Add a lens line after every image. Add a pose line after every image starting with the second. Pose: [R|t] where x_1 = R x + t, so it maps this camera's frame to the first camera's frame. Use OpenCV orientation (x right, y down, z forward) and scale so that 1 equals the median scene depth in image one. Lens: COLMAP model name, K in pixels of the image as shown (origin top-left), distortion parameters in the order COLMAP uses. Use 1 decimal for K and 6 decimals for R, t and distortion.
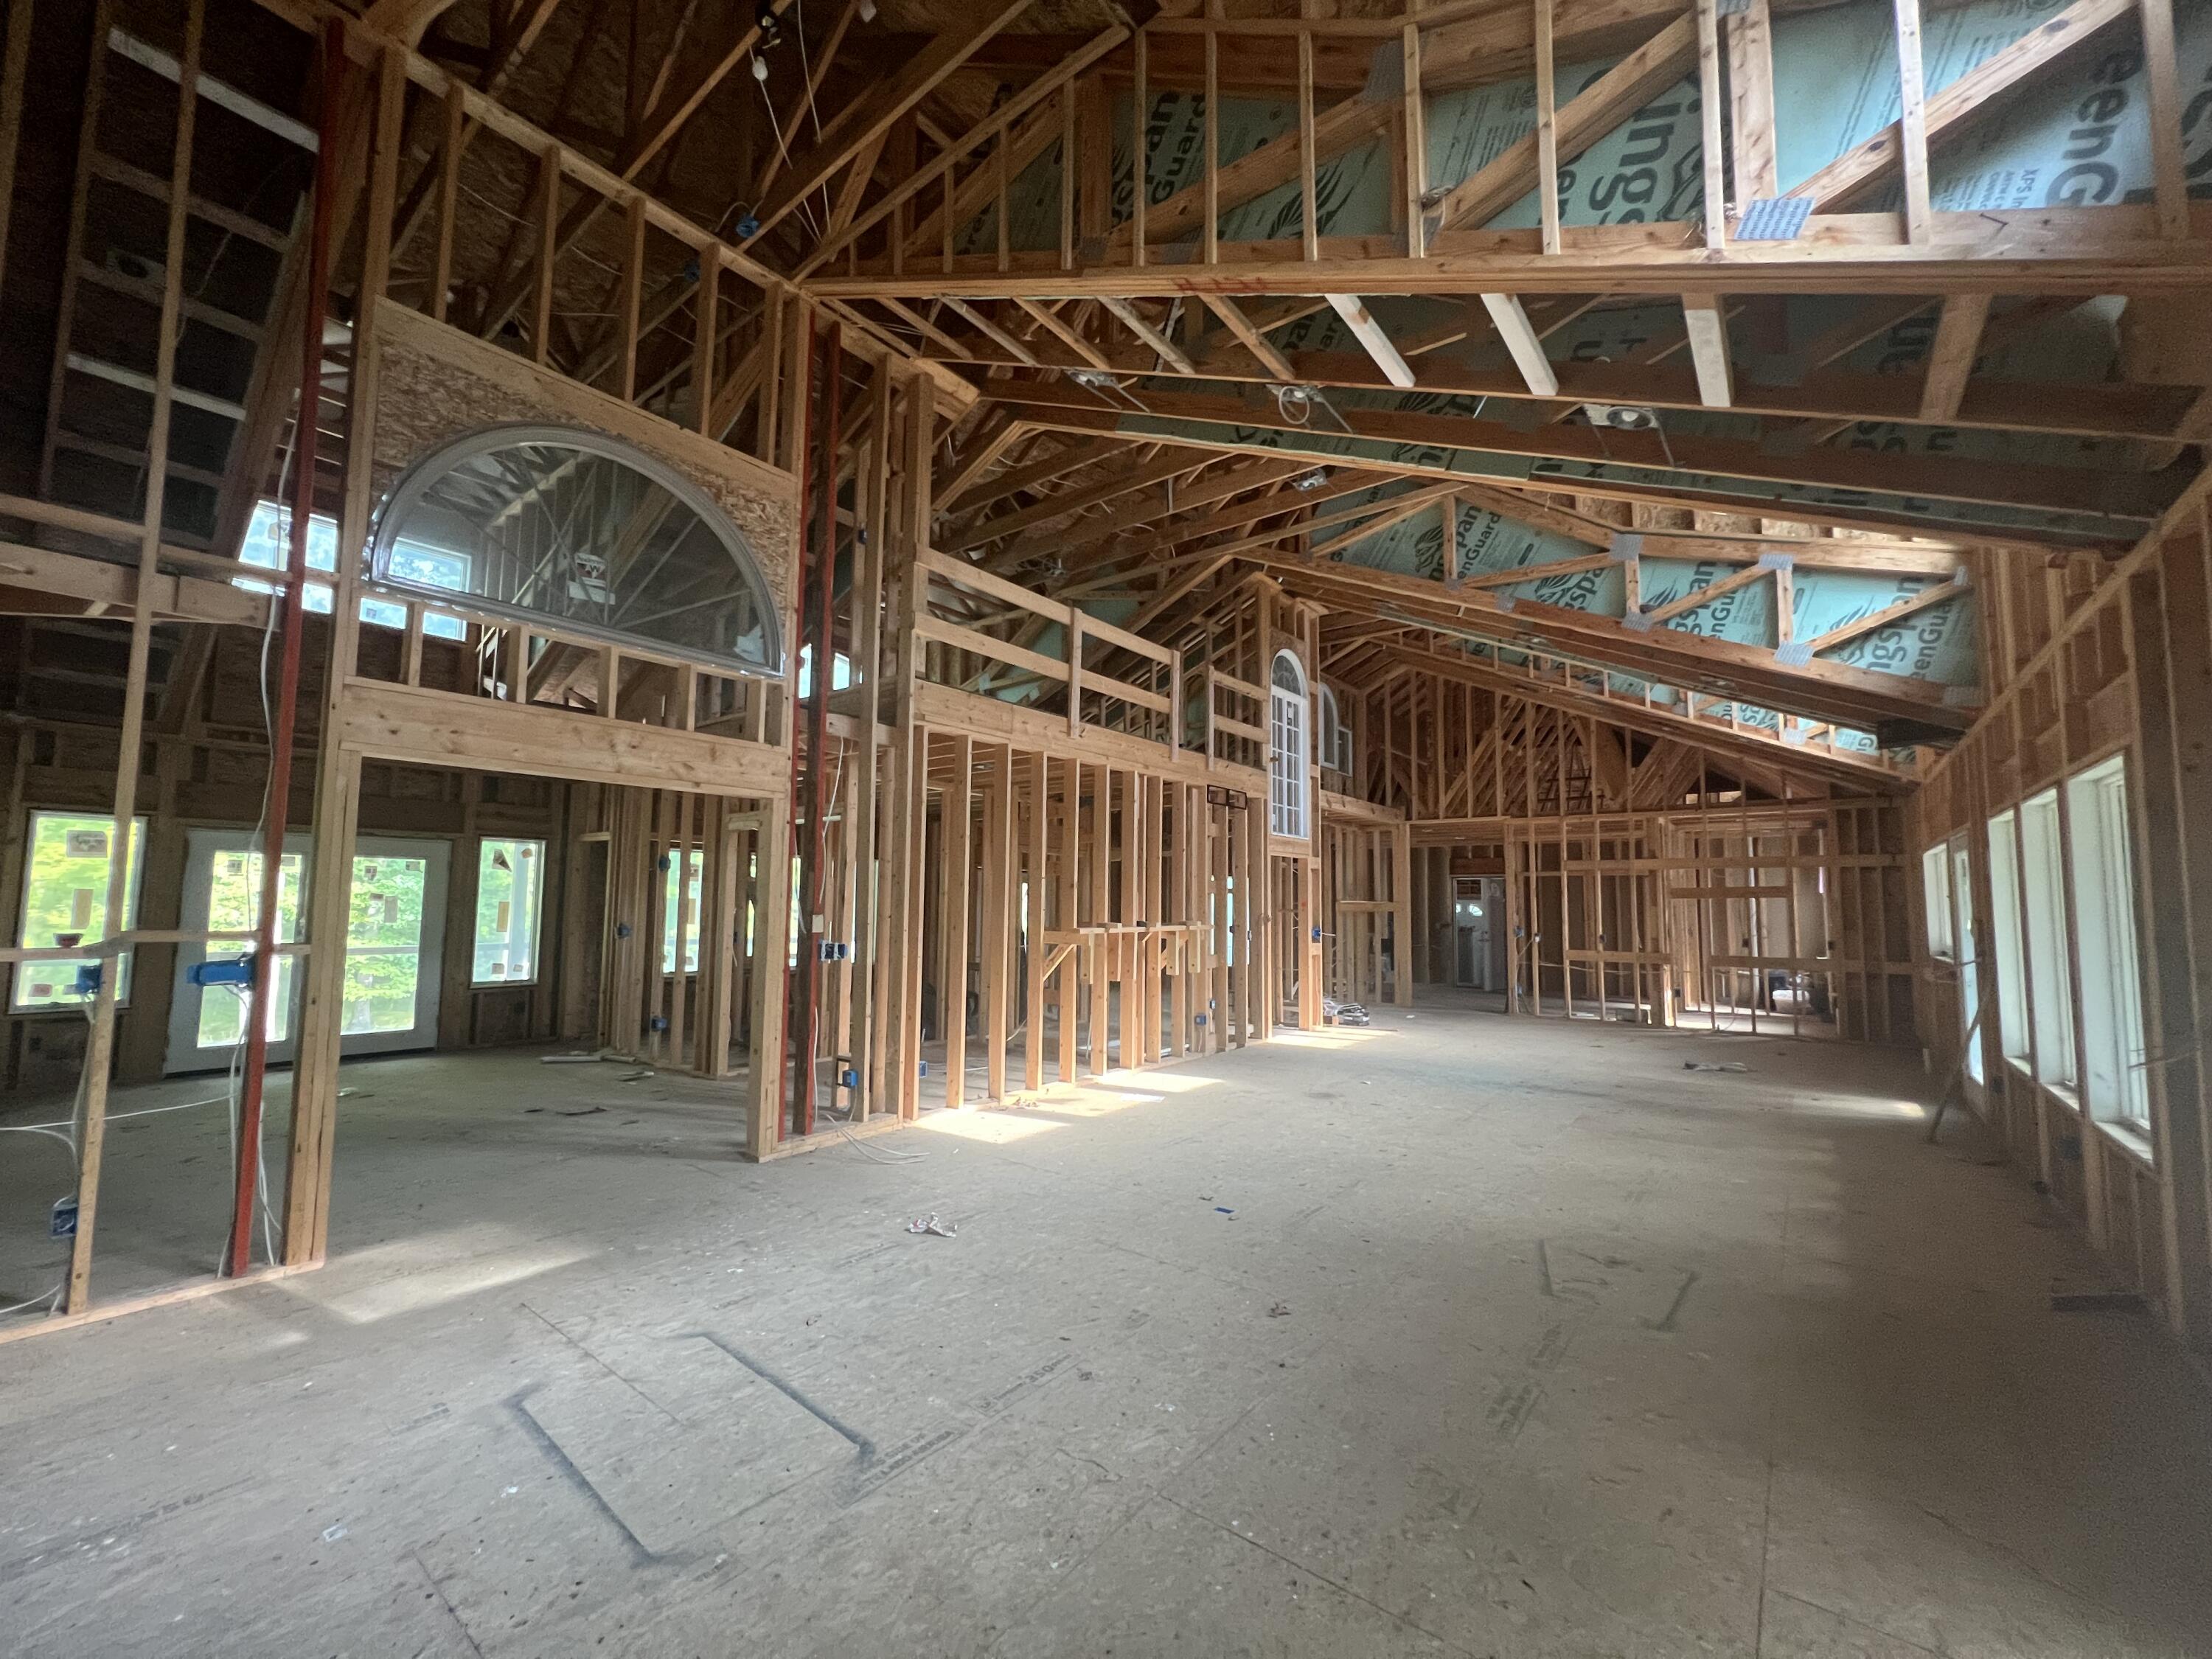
lens RADIAL K [[884.3, 0, 1107.8], [0, 884.3, 832.8], [0, 0, 1]] dist [0.000875, 0.000229]
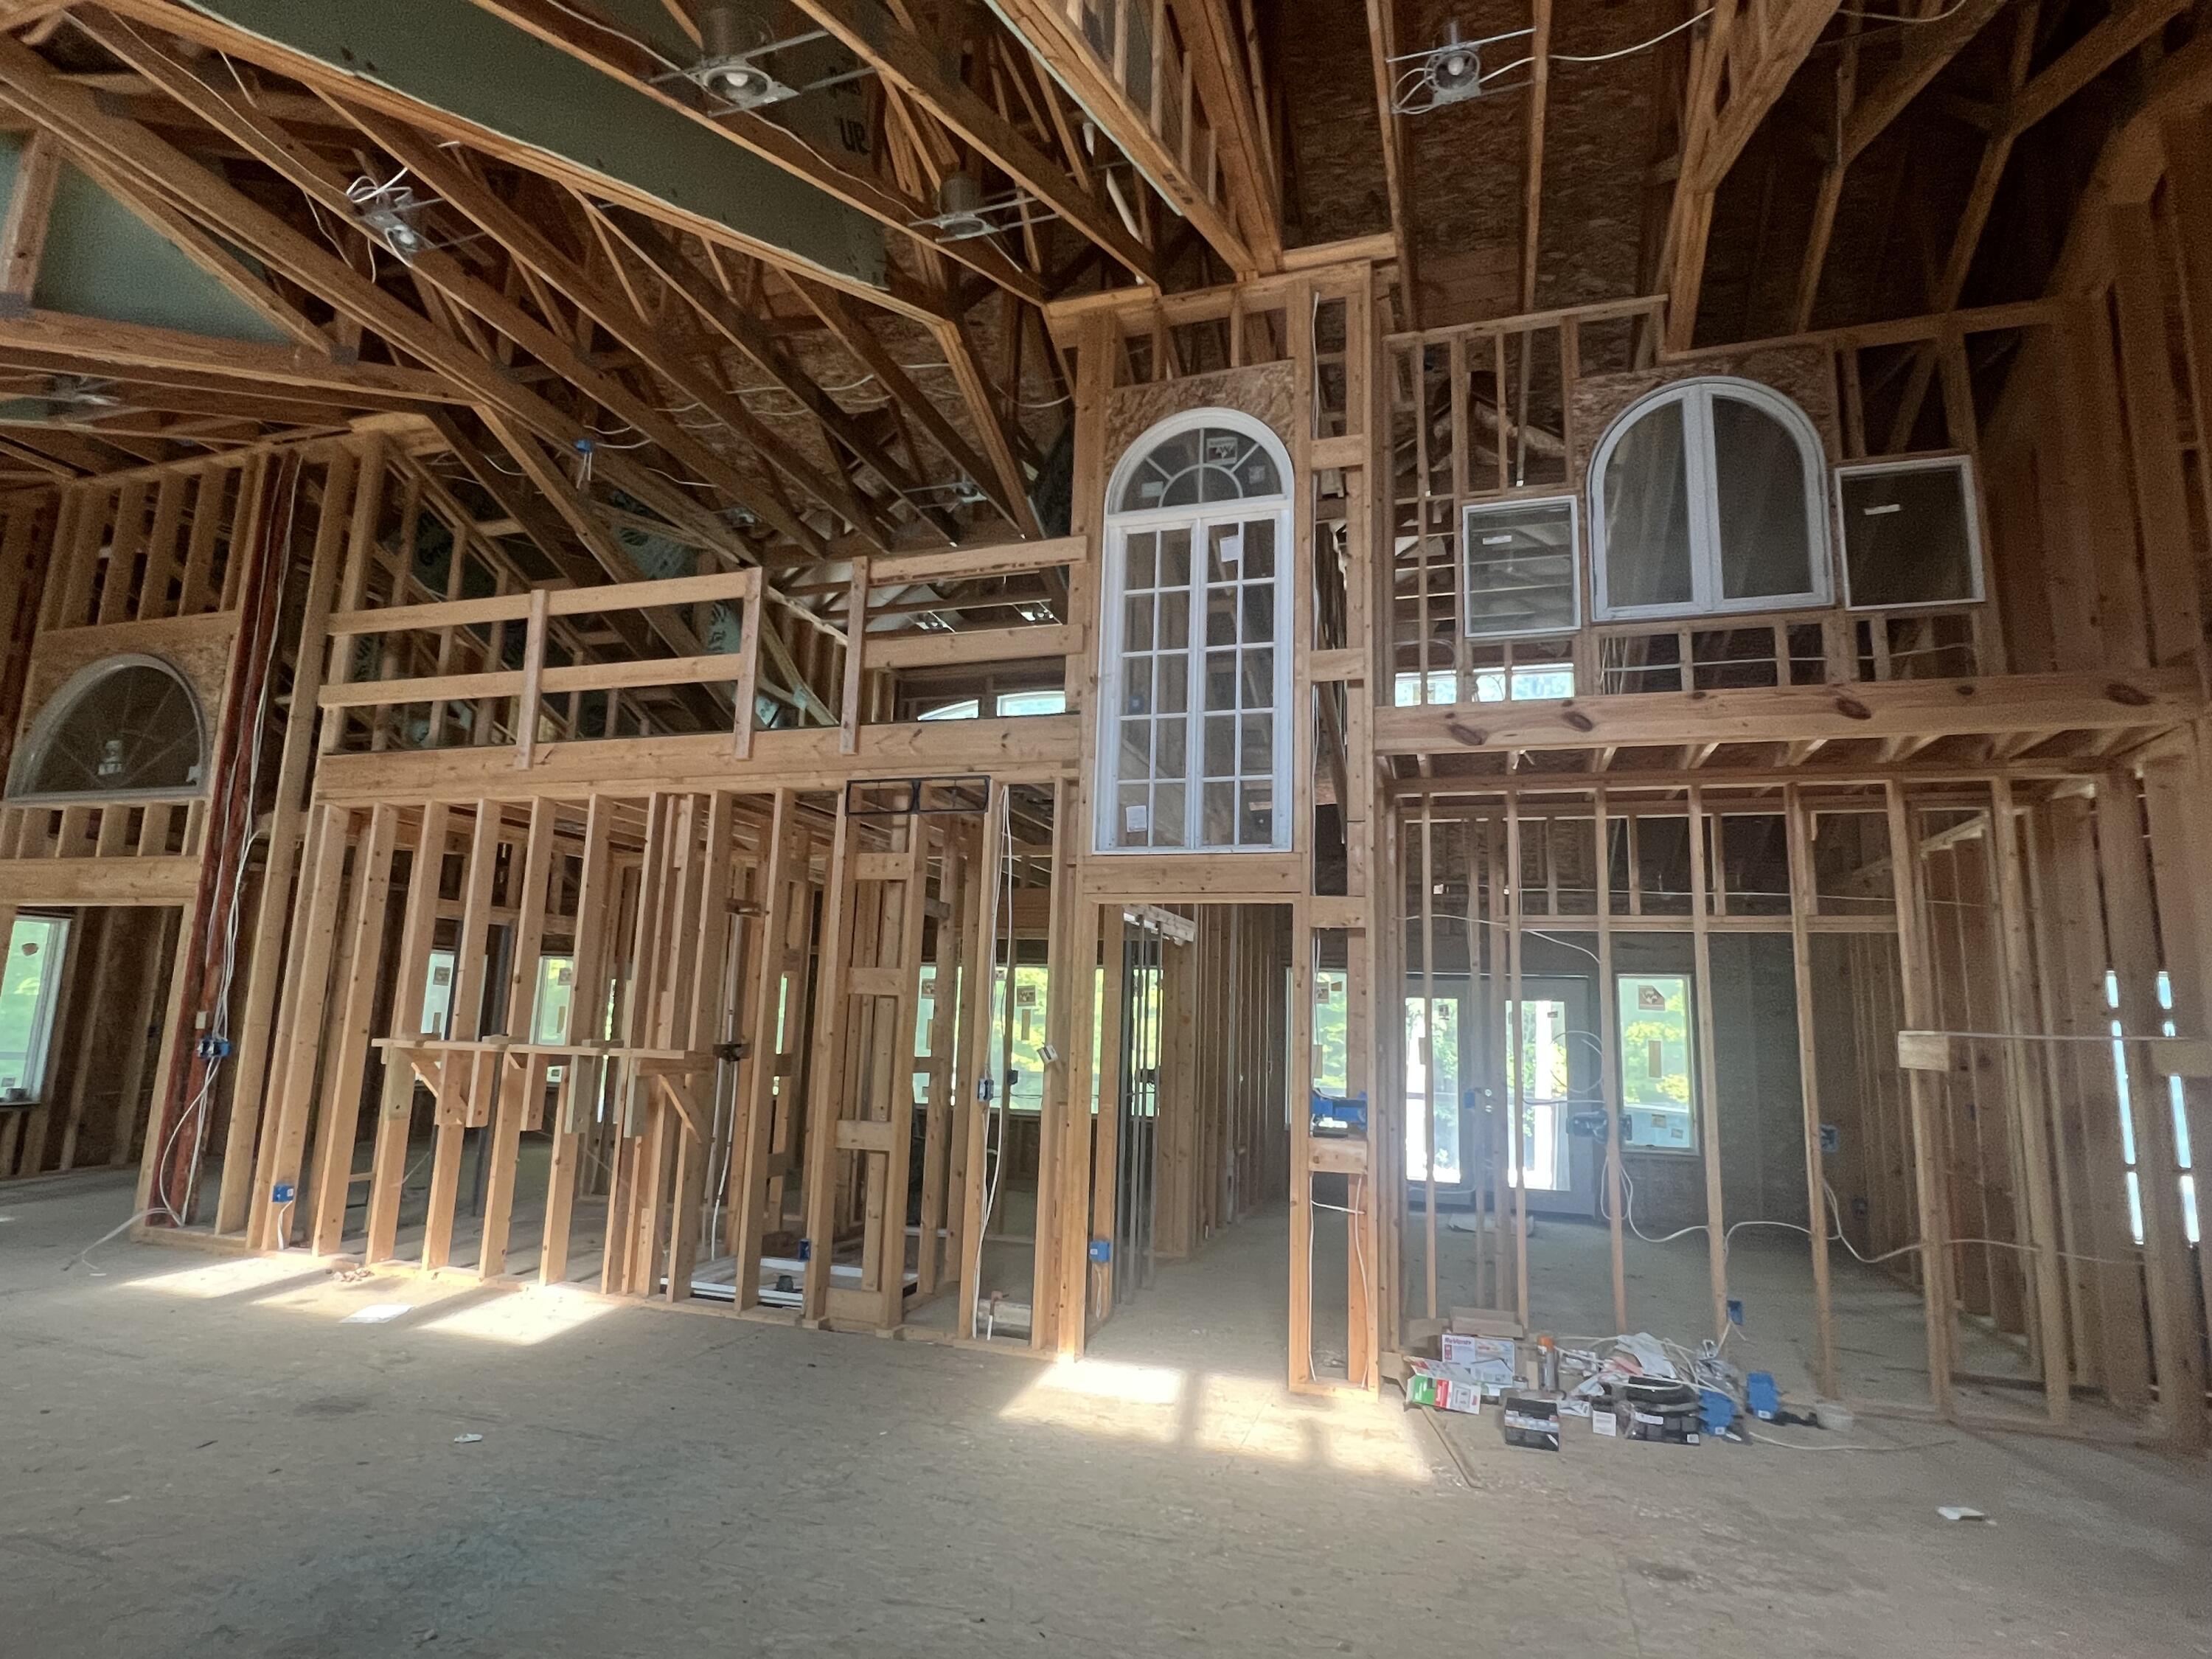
lens RADIAL K [[1100.1, 0, 1106.0], [0, 1100.1, 829.5], [0, 0, 1]] dist [0.000005, 0.000031]
pose [[0.331209, -0.163229, -0.929332, 1.274946], [0.038587, 0.986442, -0.159507, 0.135163], [0.942768, 0.016970, 0.333017, 1.595776]]
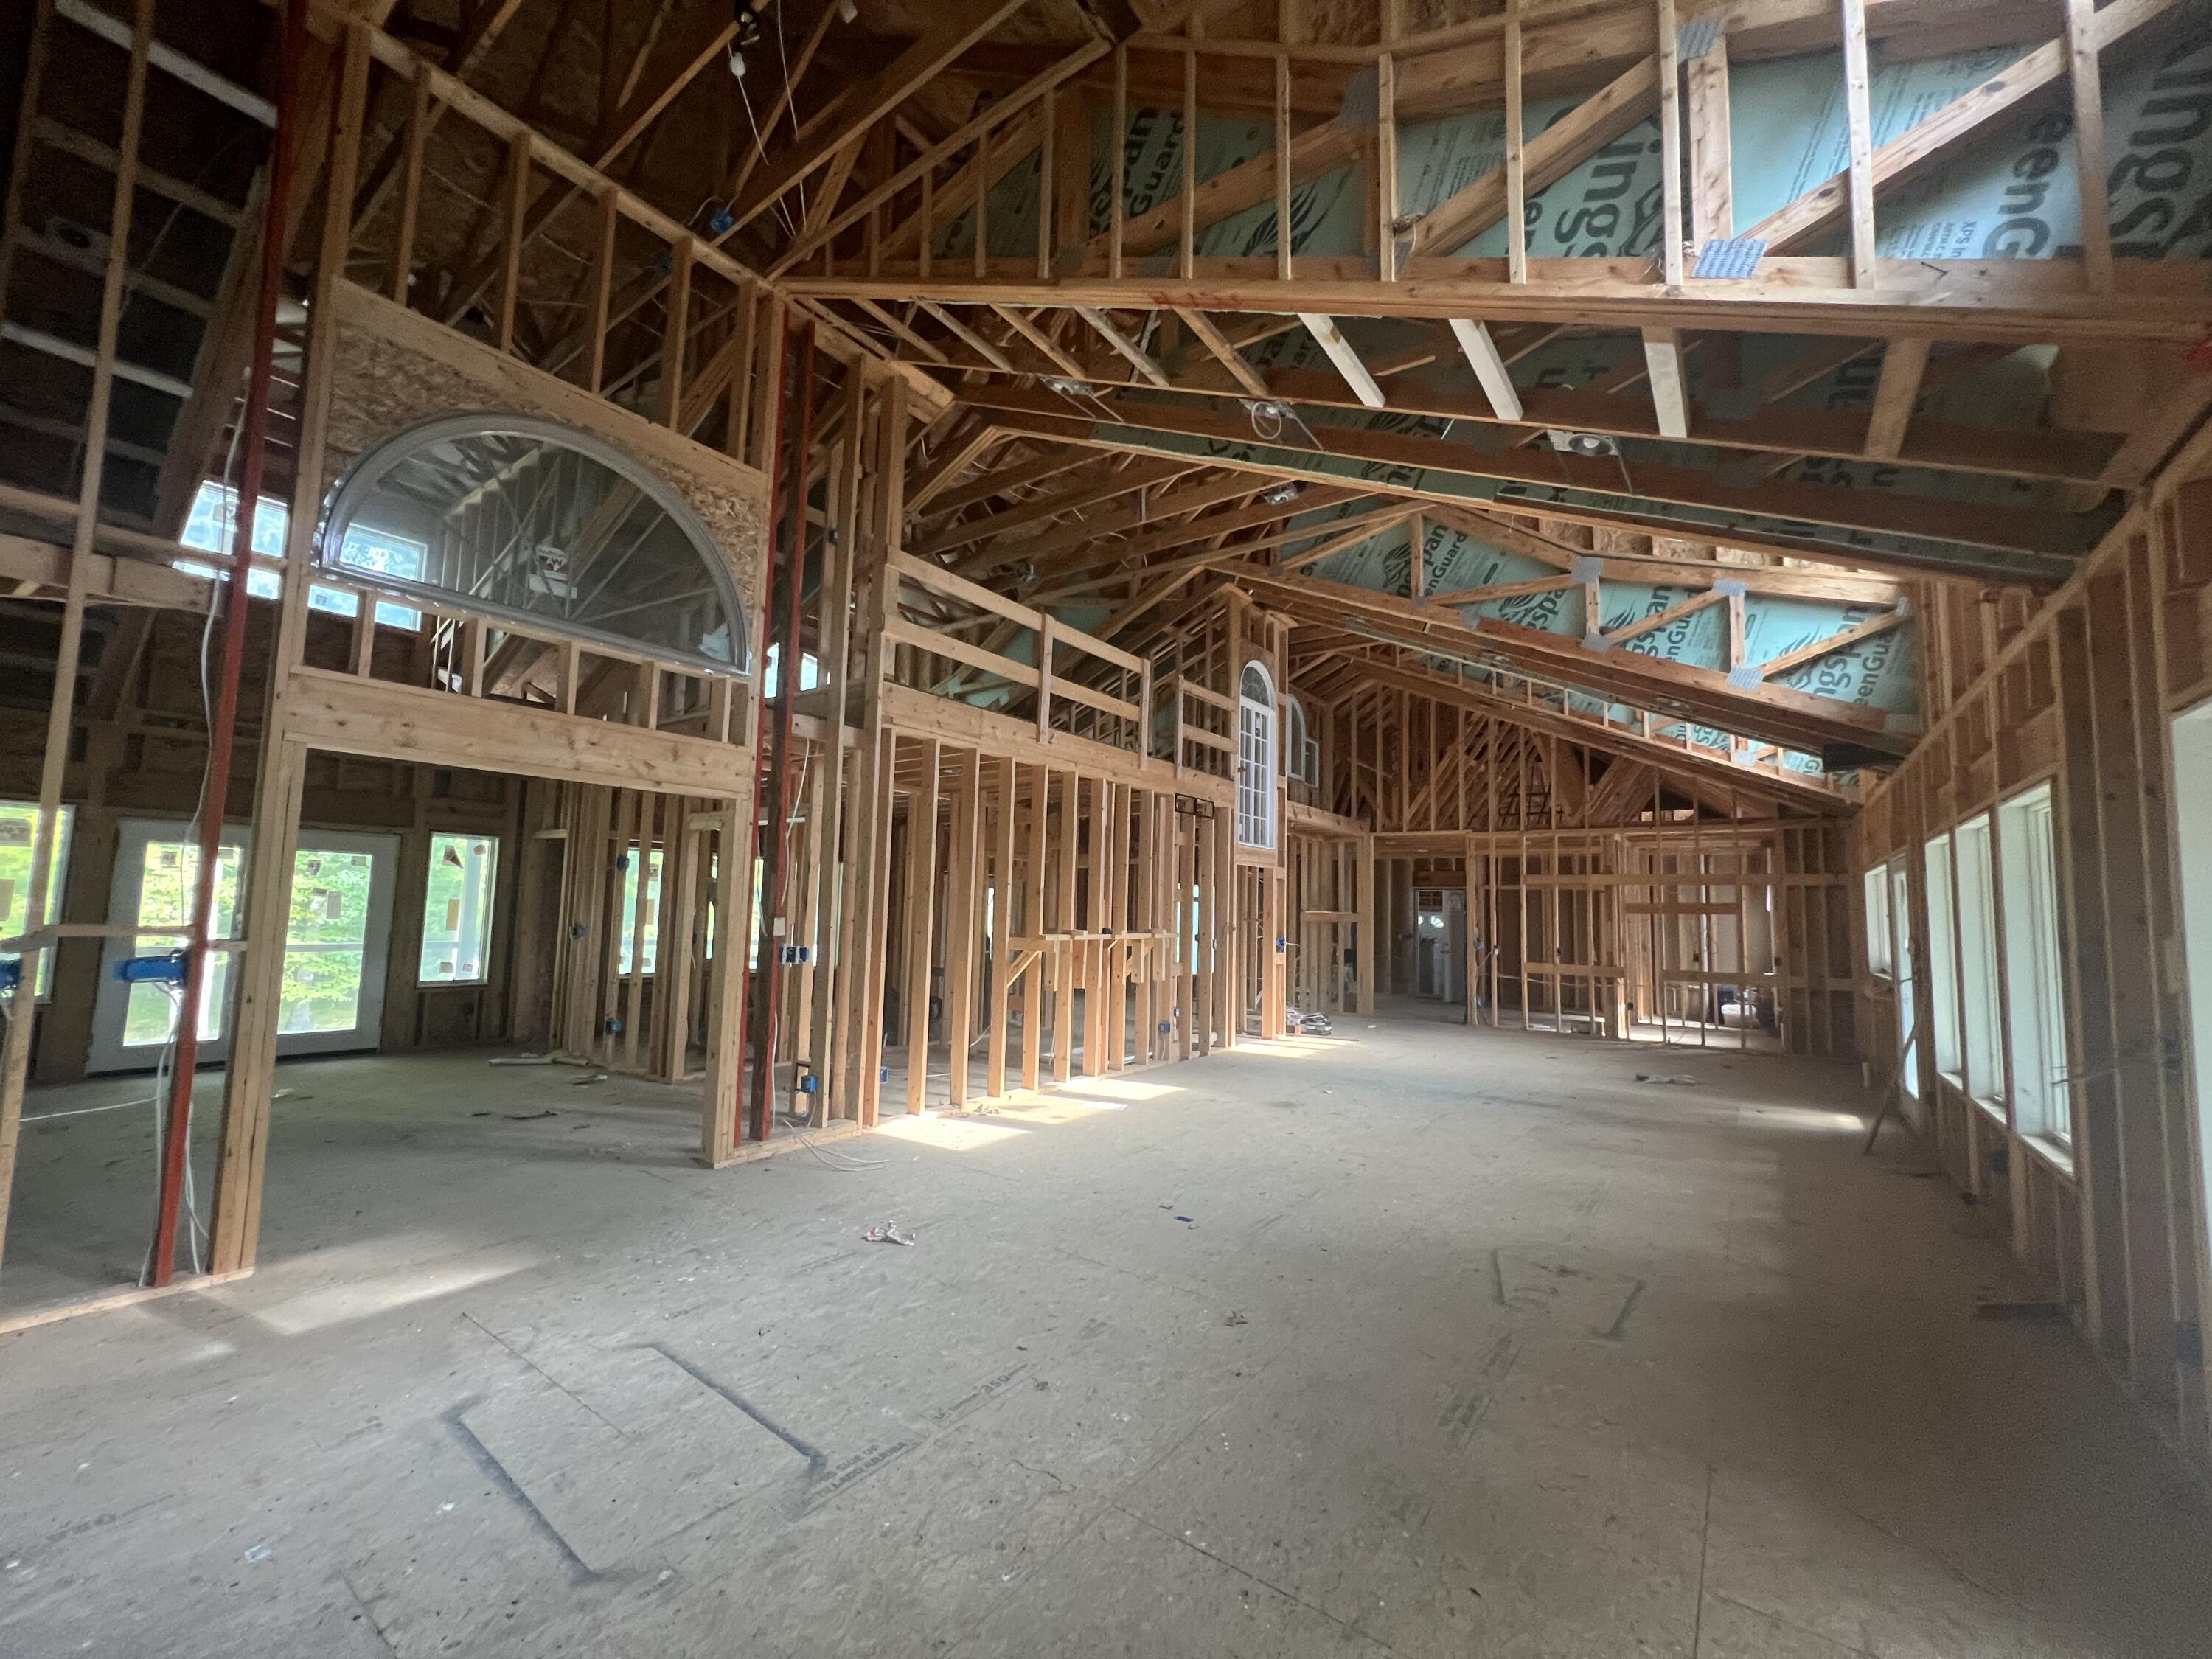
lens RADIAL K [[884.3, 0, 1107.8], [0, 884.3, 832.8], [0, 0, 1]] dist [0.000875, 0.000229]
pose [[0.999195, 0.018154, 0.035783, 0.001359], [-0.017897, 0.999812, -0.007477, -0.001263], [-0.035912, 0.006831, 0.999332, -0.000898]]
